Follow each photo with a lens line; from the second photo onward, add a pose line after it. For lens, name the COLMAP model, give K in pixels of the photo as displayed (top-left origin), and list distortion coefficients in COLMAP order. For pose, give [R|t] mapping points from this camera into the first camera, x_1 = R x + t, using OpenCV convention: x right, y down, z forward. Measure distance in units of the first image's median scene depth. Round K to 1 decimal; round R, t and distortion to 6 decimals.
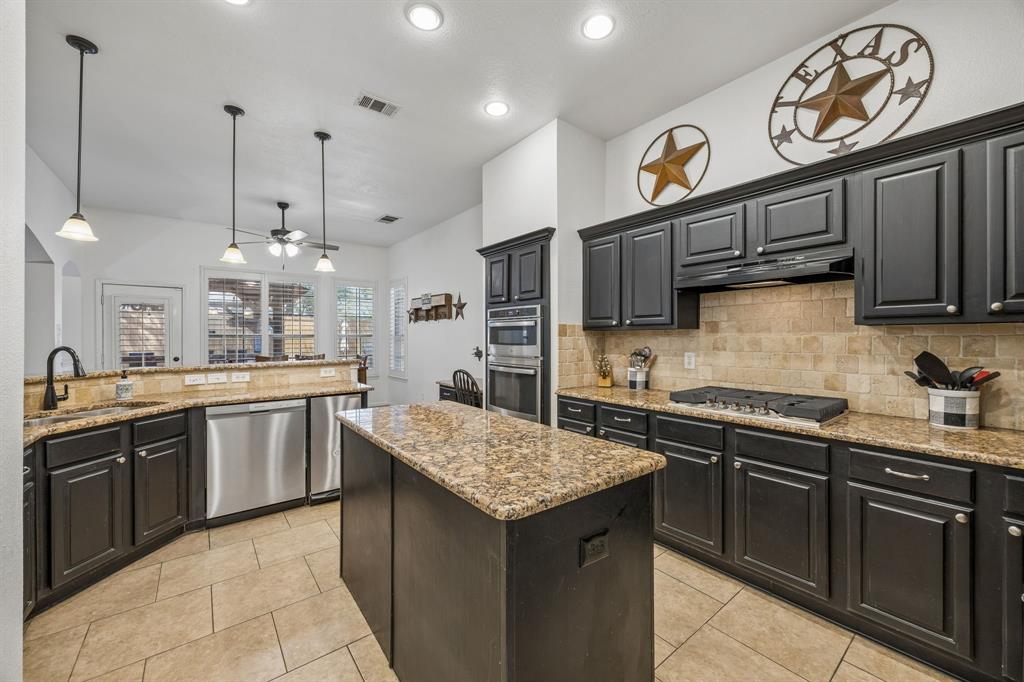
lens RADIAL K [[390.1, 0, 514.9], [0, 390.1, 339.9], [0, 0, 1]] dist [-0.005840, -0.000102]
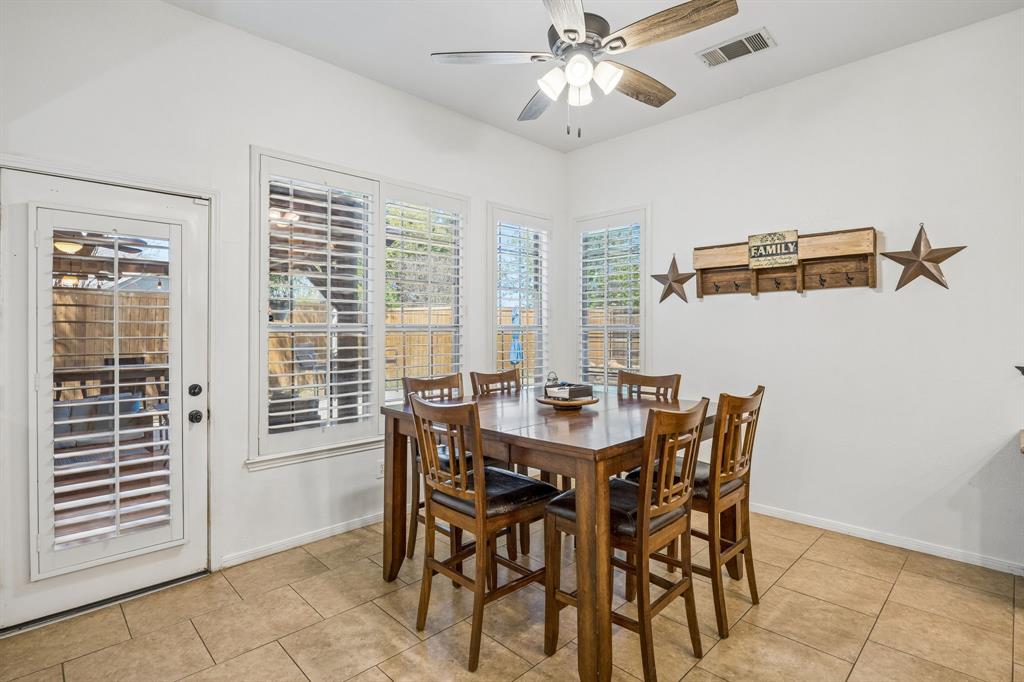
lens RADIAL K [[496.0, 0, 513.4], [0, 496.0, 334.7], [0, 0, 1]] dist [-0.028395, -0.000361]
pose [[0.994810, -0.001051, 0.101745, -1.120027], [0.001995, 0.999956, -0.009172, 0.004289], [-0.101731, 0.009328, 0.994768, 0.918629]]
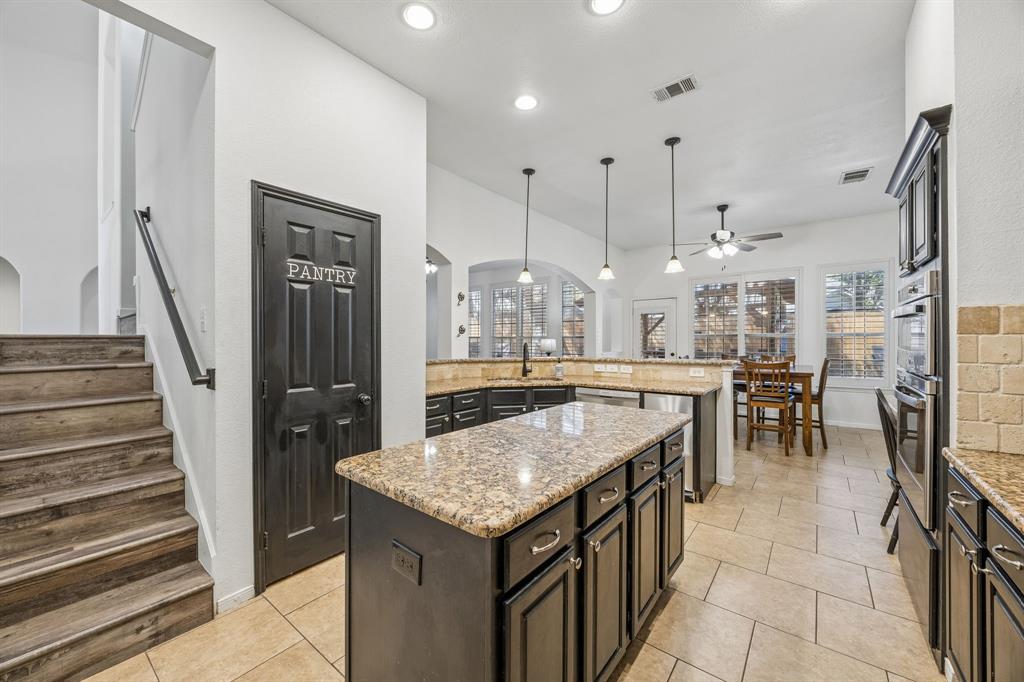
lens RADIAL K [[390.1, 0, 517.8], [0, 390.1, 337.7], [0, 0, 1]] dist [-0.005840, -0.000102]
pose [[0.236245, -0.000118, -0.971693, 0.433381], [-0.003016, 0.999995, -0.000854, -0.002673], [0.971689, 0.003133, 0.236244, 0.380586]]
